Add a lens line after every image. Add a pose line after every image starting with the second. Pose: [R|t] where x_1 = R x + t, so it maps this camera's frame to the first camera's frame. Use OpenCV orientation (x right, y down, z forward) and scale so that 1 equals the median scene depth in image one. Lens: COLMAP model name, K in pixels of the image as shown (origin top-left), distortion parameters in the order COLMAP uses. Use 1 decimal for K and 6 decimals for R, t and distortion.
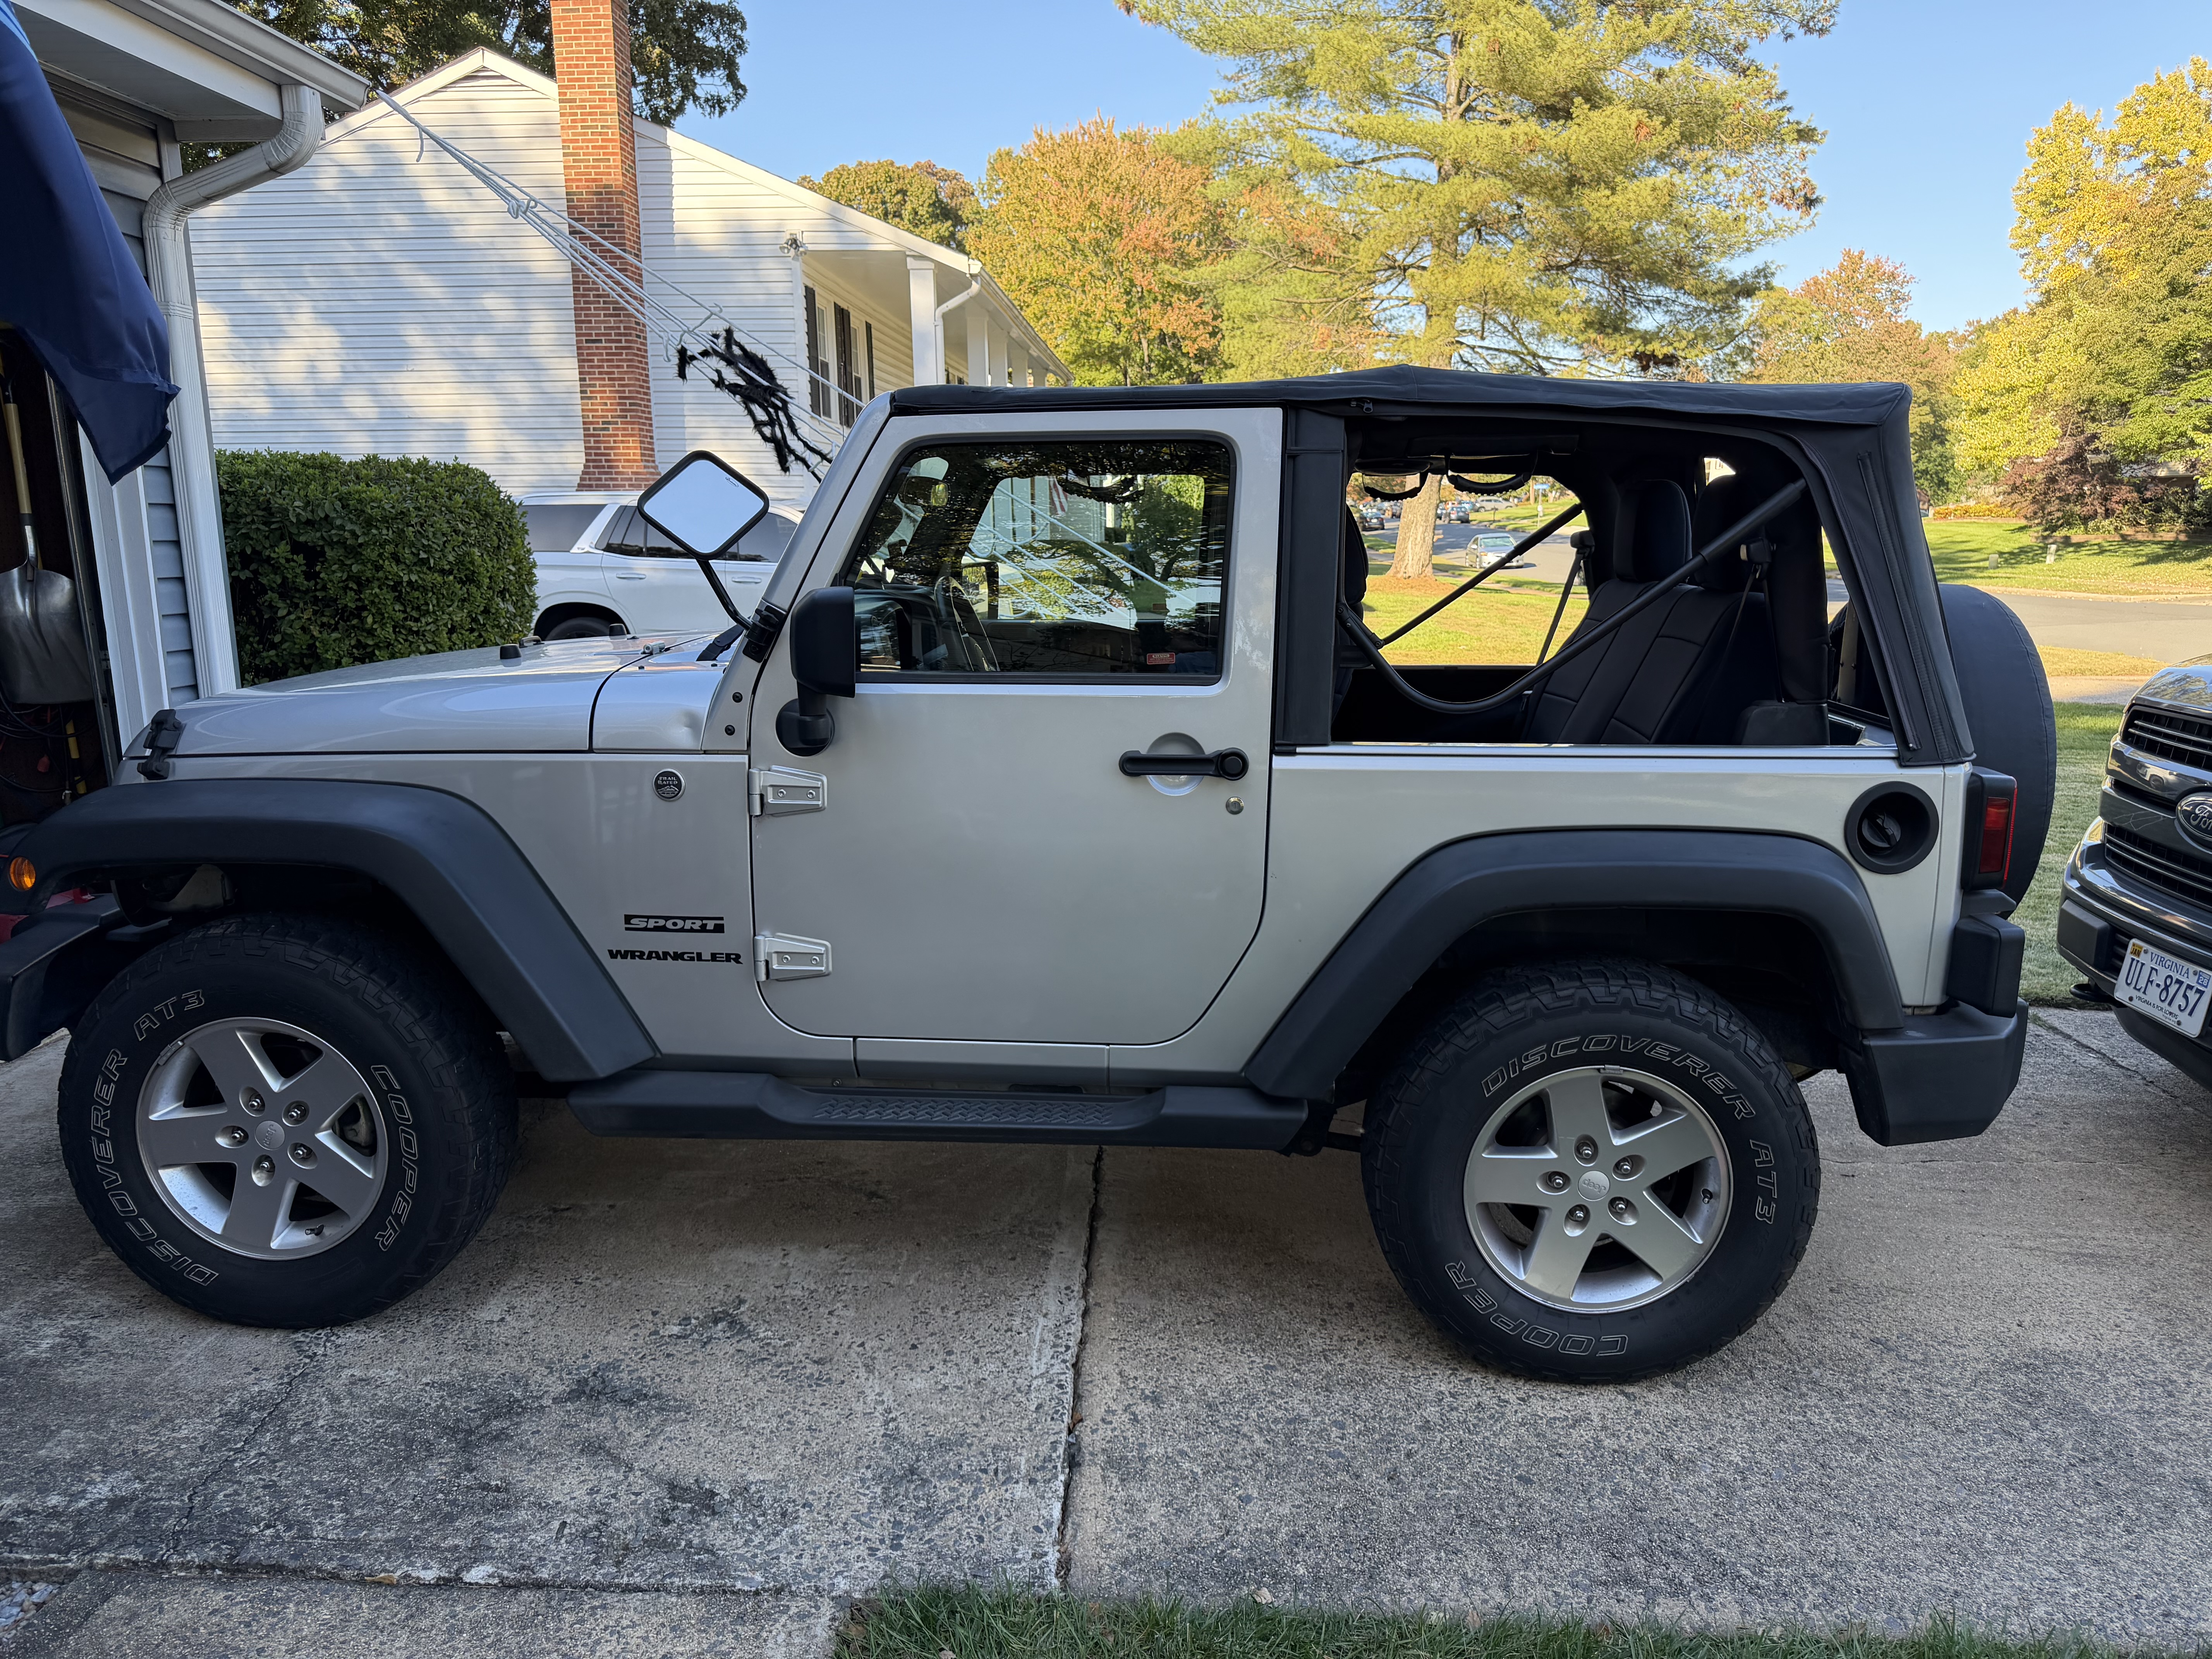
lens RADIAL K [[1546.5, 0, 1100.3], [0, 1546.5, 838.8], [0, 0, 1]] dist [0.006149, -0.010040]
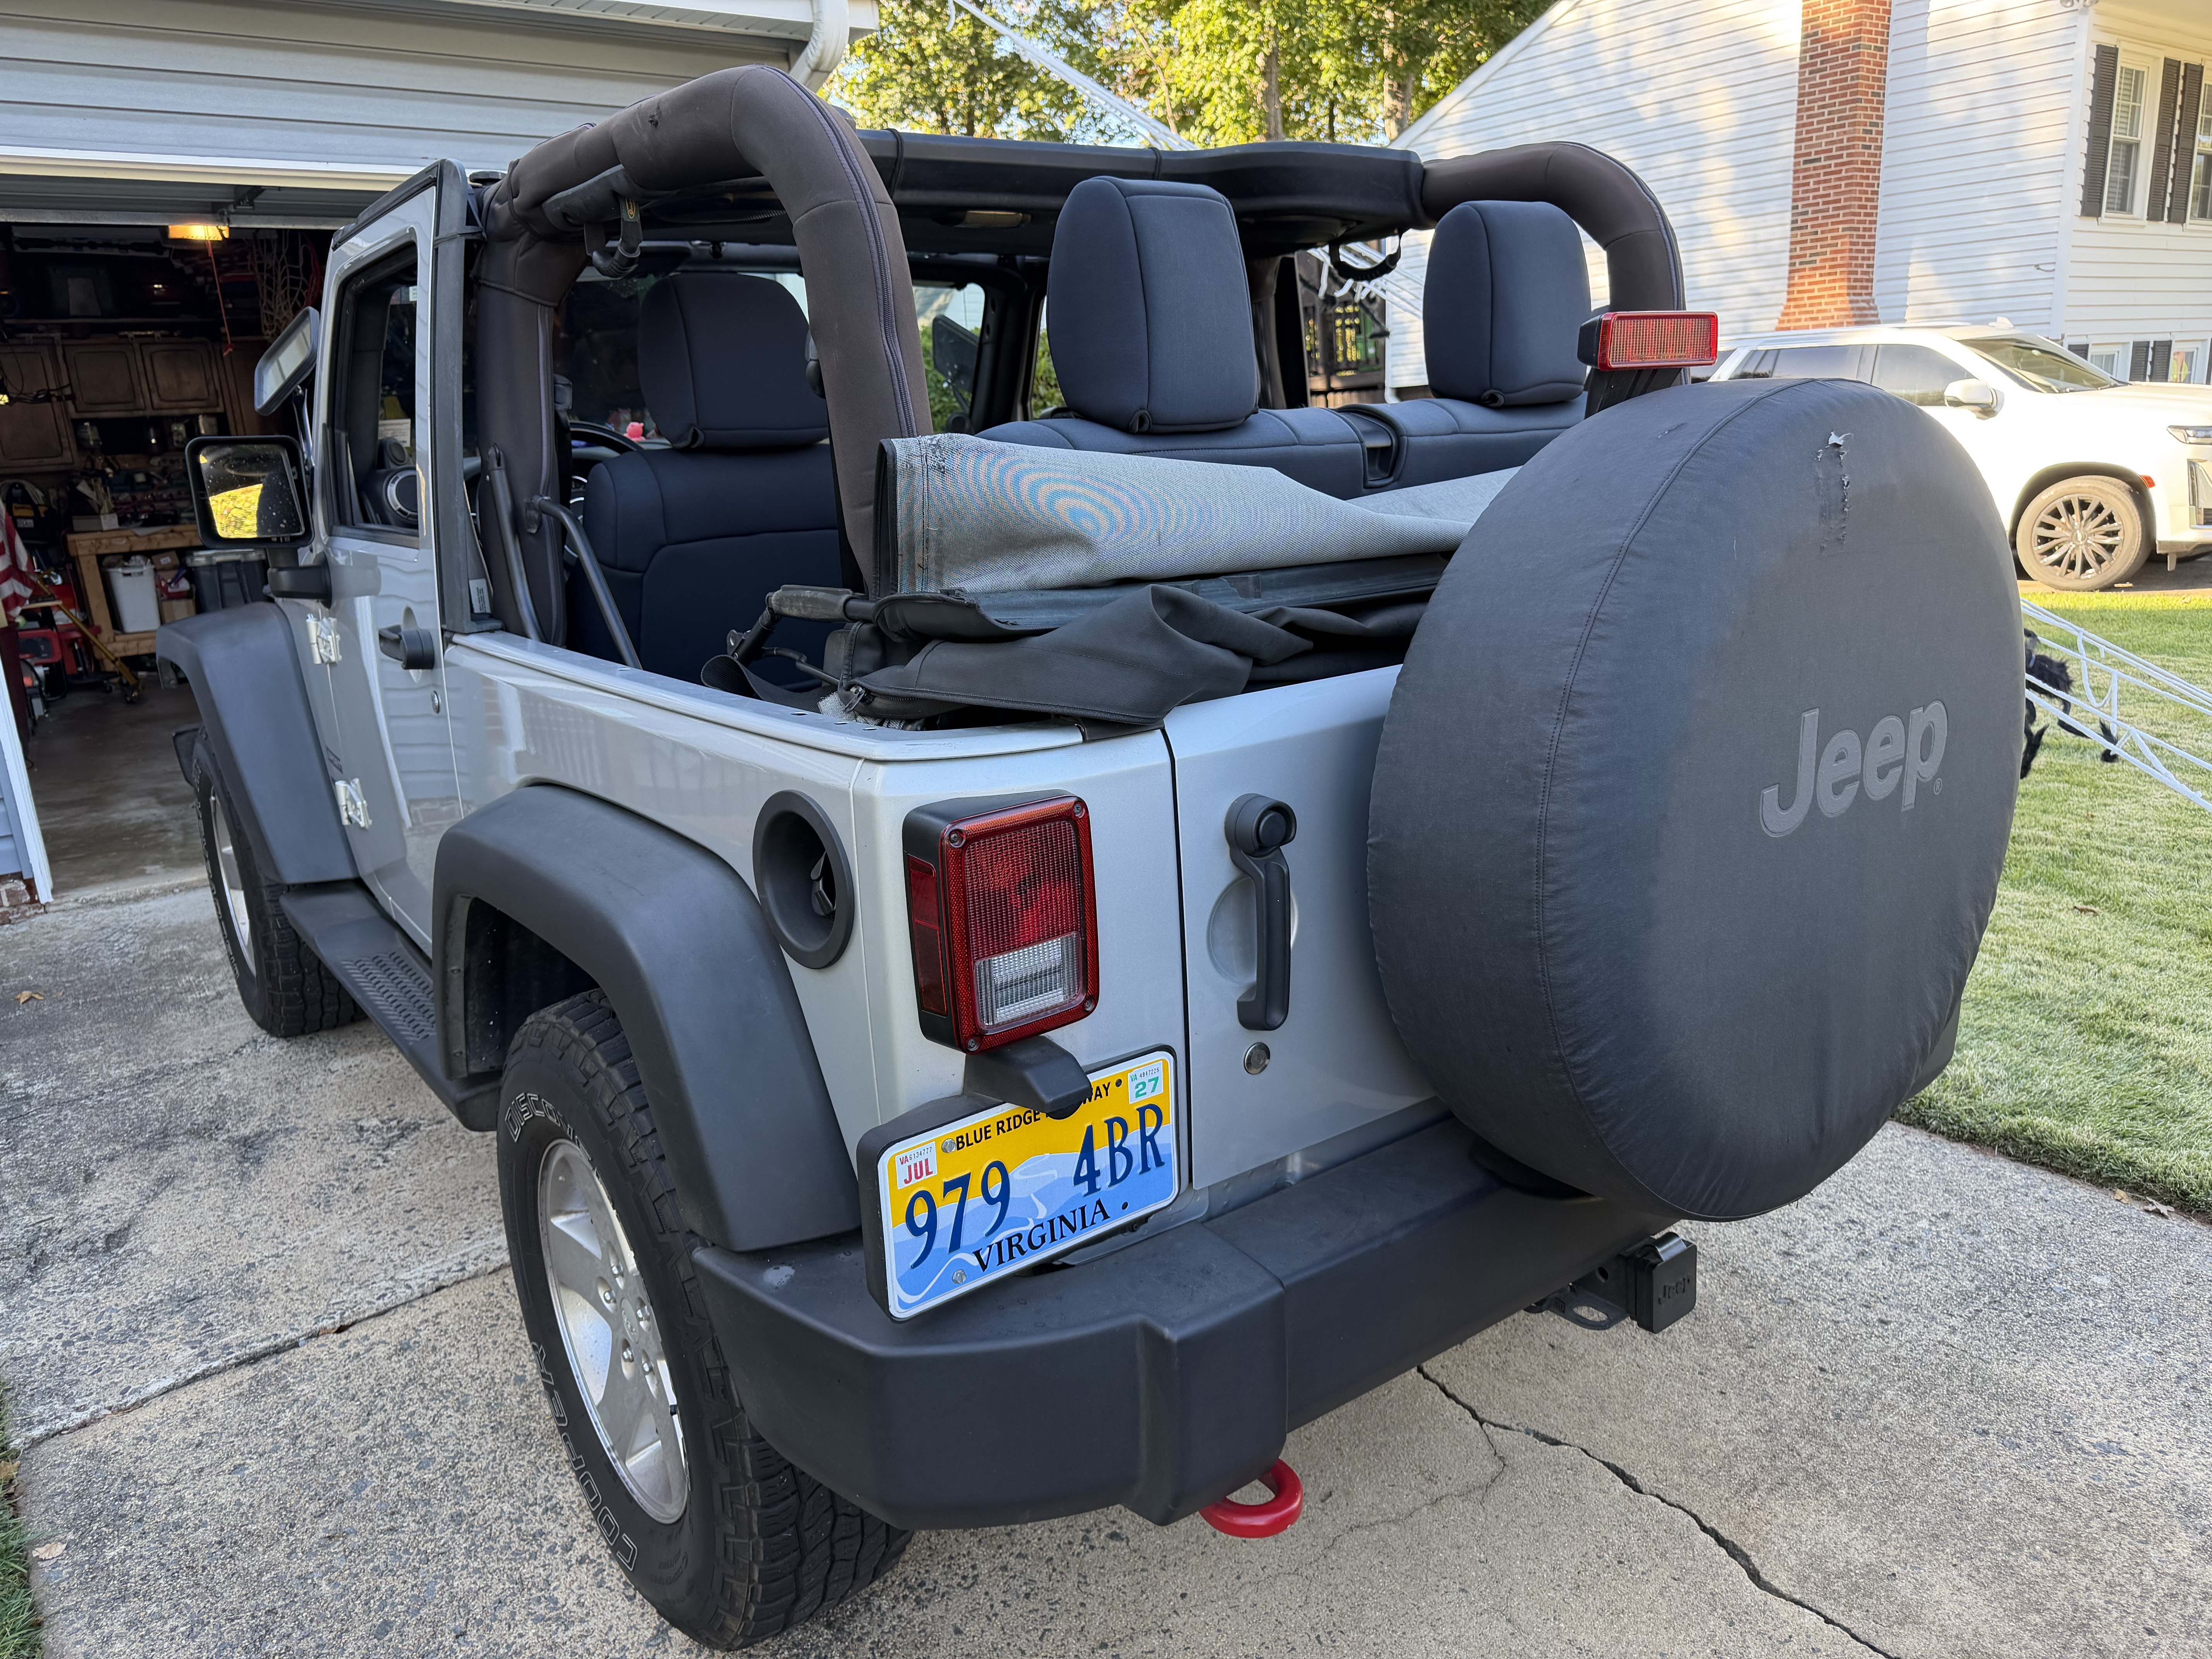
lens RADIAL K [[1561.8, 0, 1118.1], [0, 1561.8, 842.4], [0, 0, 1]] dist [0.008151, -0.011964]
pose [[0.644143, 0.171439, -0.745445, 0.924795], [-0.106825, 0.985171, 0.134263, -0.094727], [0.757409, -0.006852, 0.652905, 0.715130]]
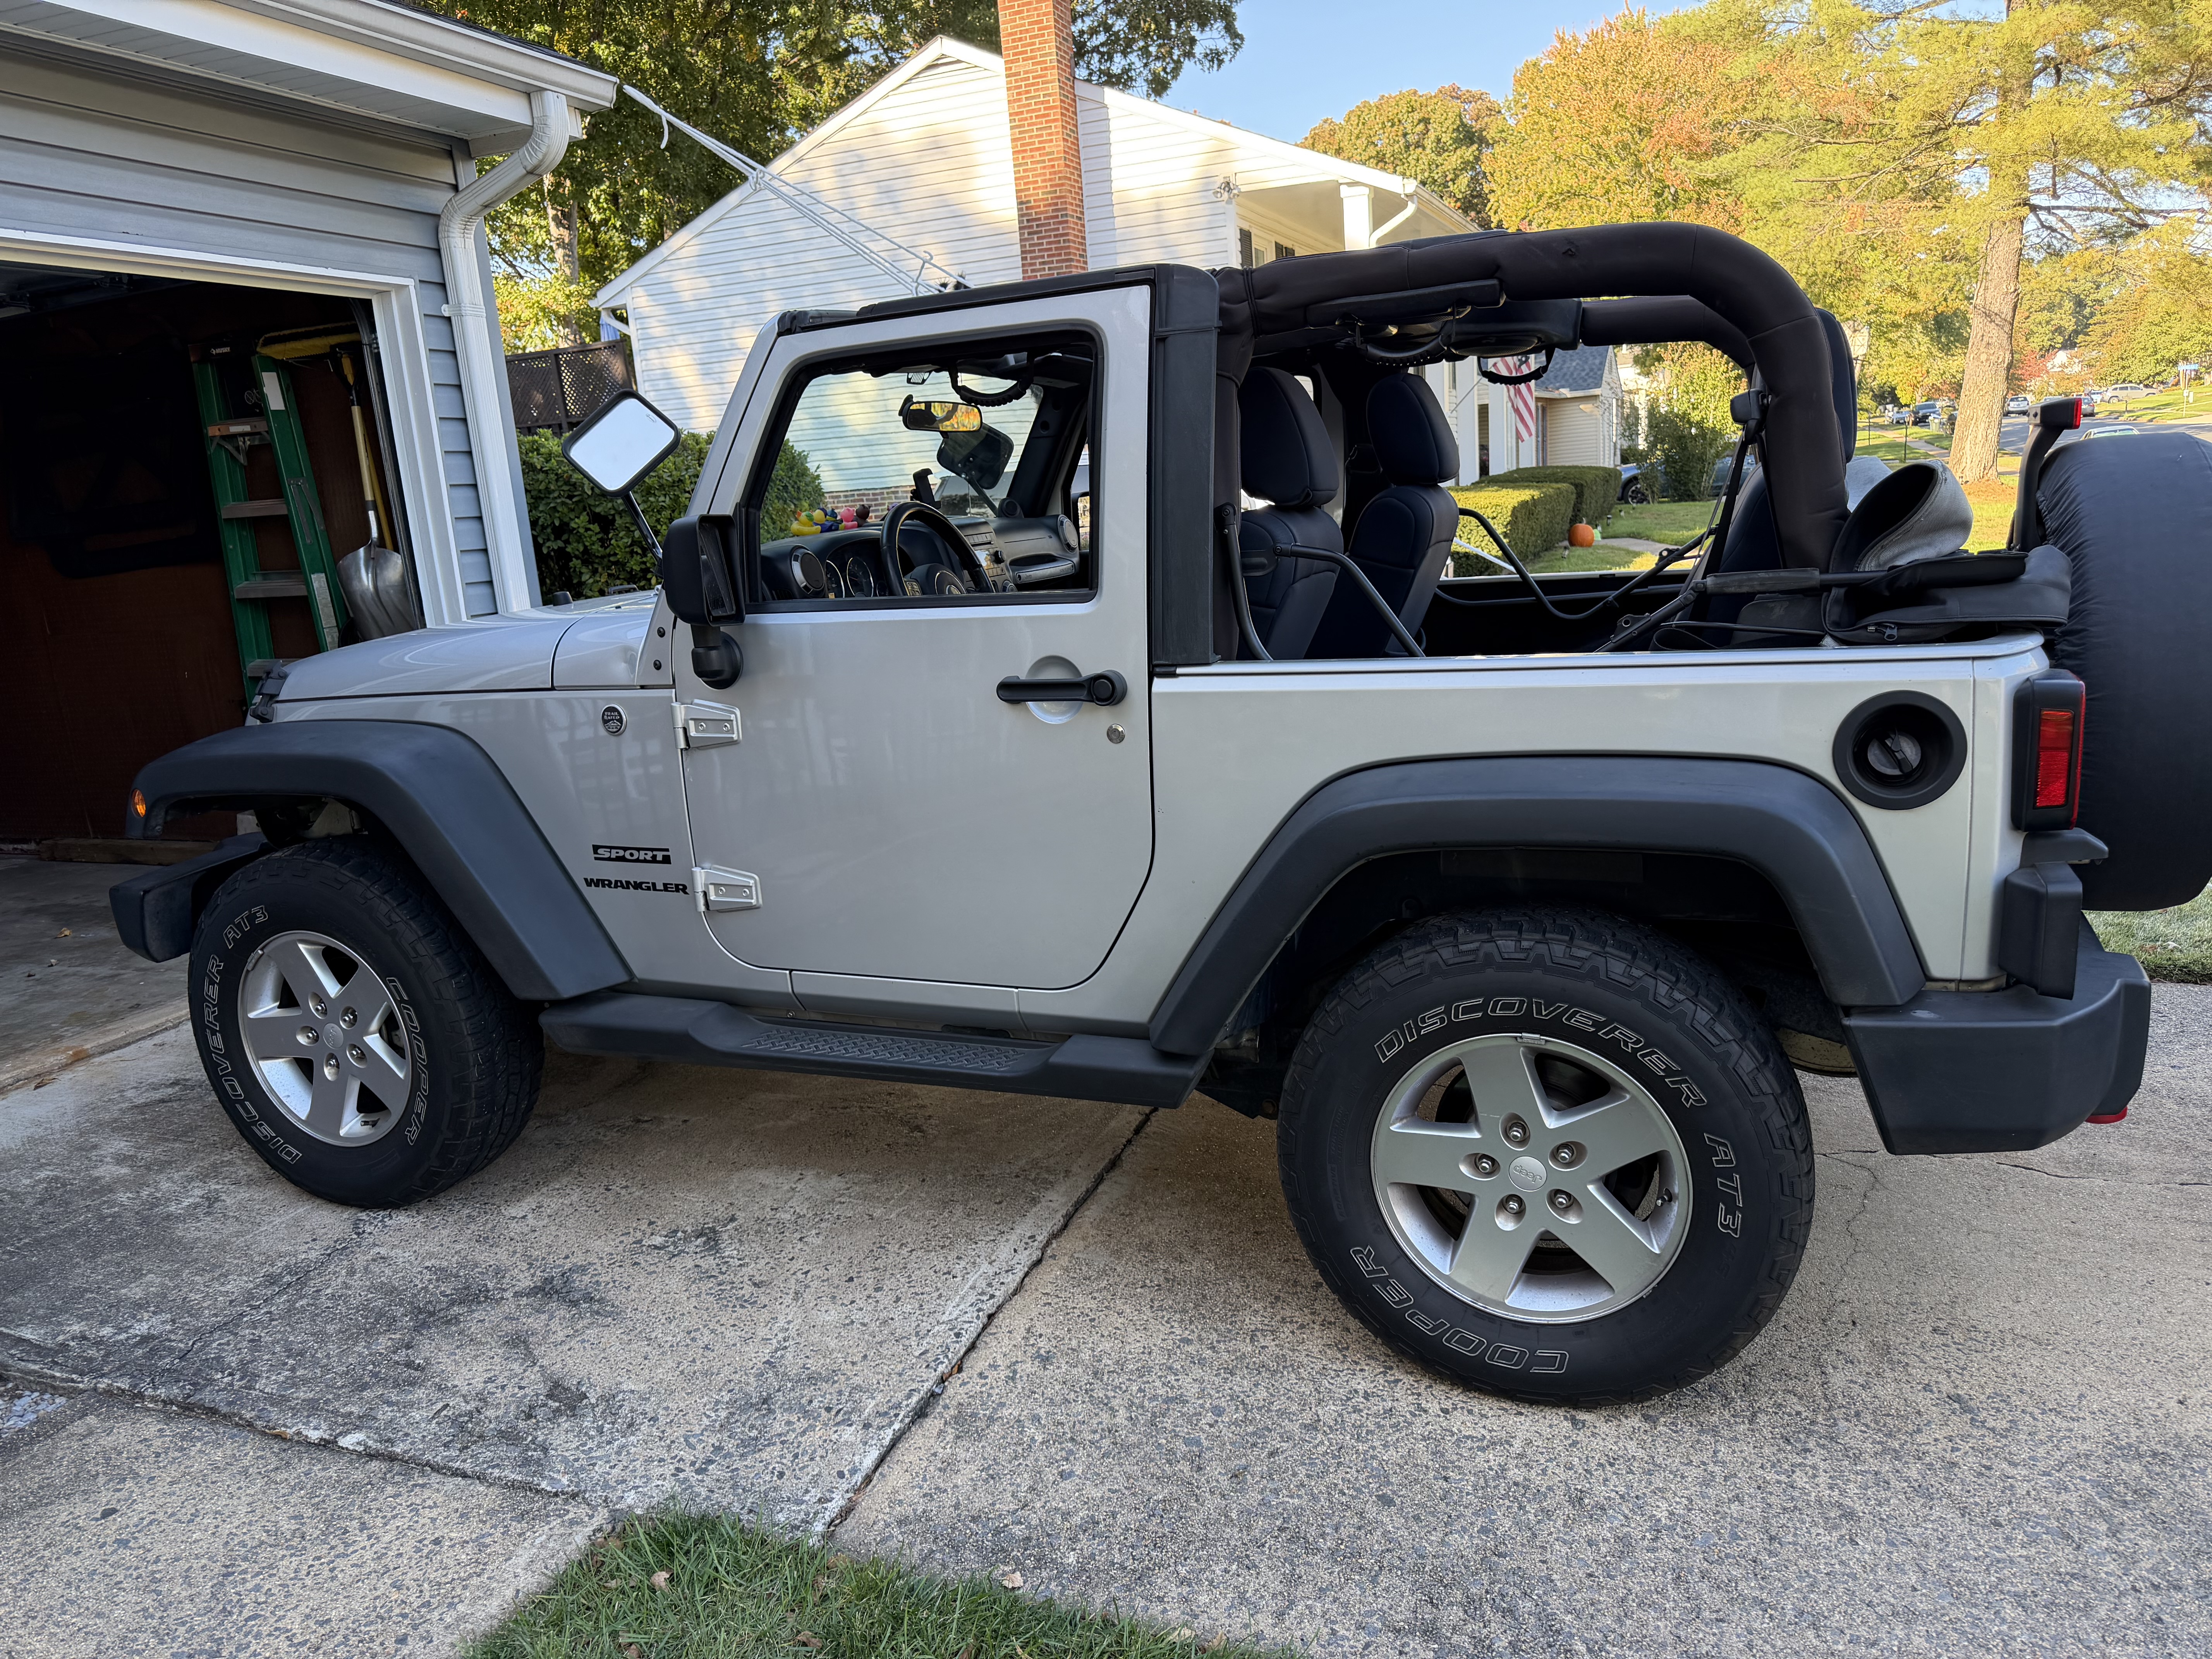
lens RADIAL K [[1541.5, 0, 1108.9], [0, 1541.5, 844.7], [0, 0, 1]] dist [0.016367, -0.022639]
pose [[0.945159, 0.010855, -0.326430, 0.374869], [0.001379, 0.999306, 0.037224, 0.010902], [0.326608, -0.035633, 0.944488, 0.127354]]
